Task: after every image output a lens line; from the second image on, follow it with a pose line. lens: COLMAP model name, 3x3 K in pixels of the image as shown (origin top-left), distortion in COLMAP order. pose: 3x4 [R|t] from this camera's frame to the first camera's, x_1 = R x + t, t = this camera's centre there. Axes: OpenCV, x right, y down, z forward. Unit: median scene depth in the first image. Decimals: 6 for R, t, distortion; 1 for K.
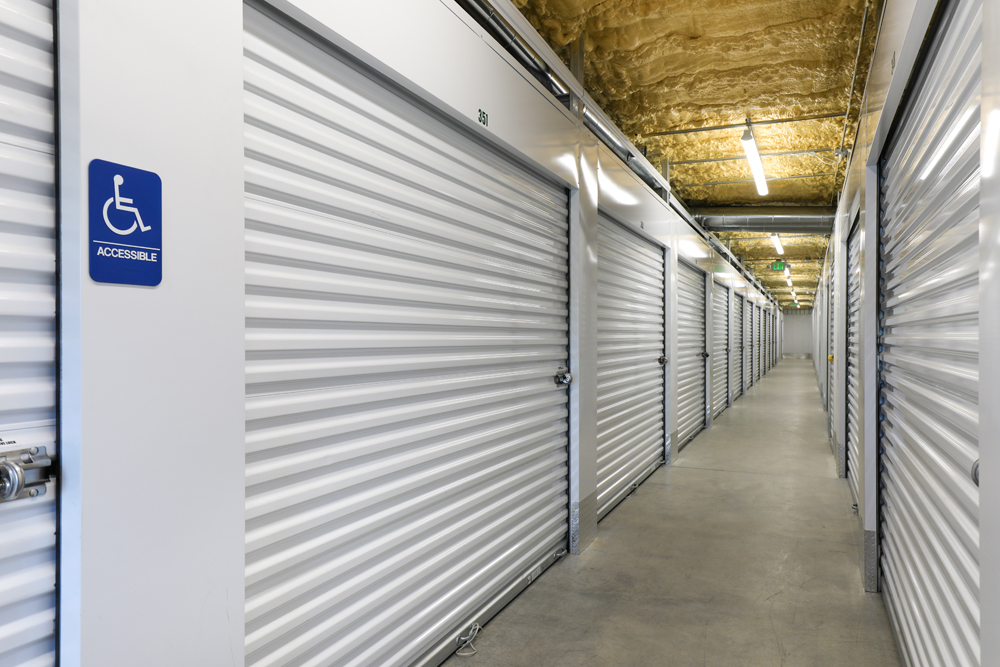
lens RADIAL K [[676.4, 0, 502.1], [0, 676.4, 335.6], [0, 0, 1]] dist [0.001916, 0.001435]
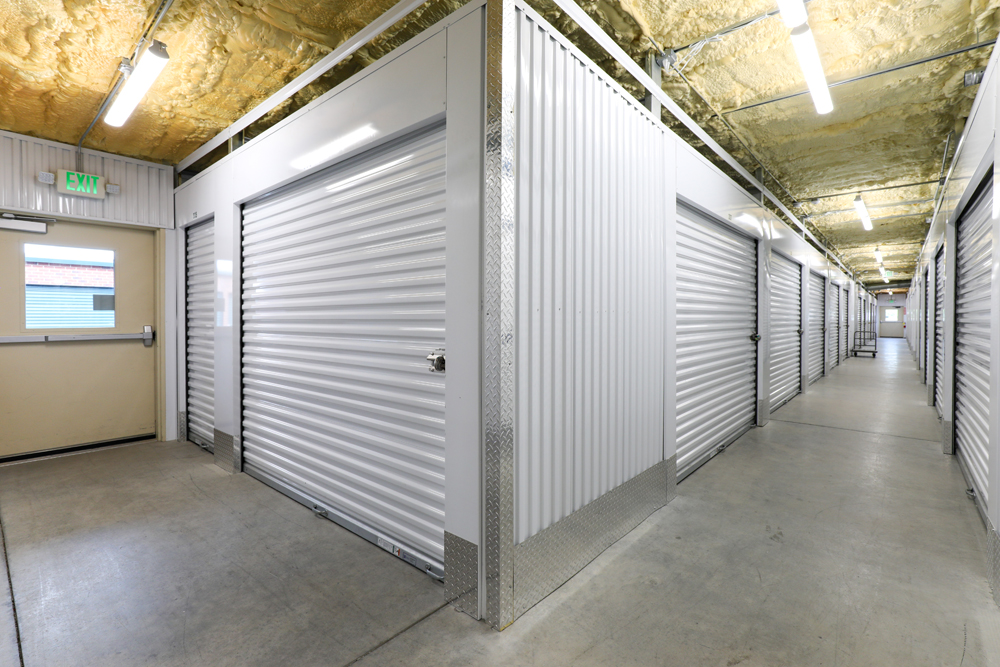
lens RADIAL K [[455.4, 0, 509.0], [0, 455.4, 321.7], [0, 0, 1]] dist [0.014666, 0.001171]
pose [[0.961407, 0.005859, -0.275069, -0.163116], [-0.003893, 0.999963, 0.007694, 0.006560], [0.275104, -0.006327, 0.961394, -0.334797]]
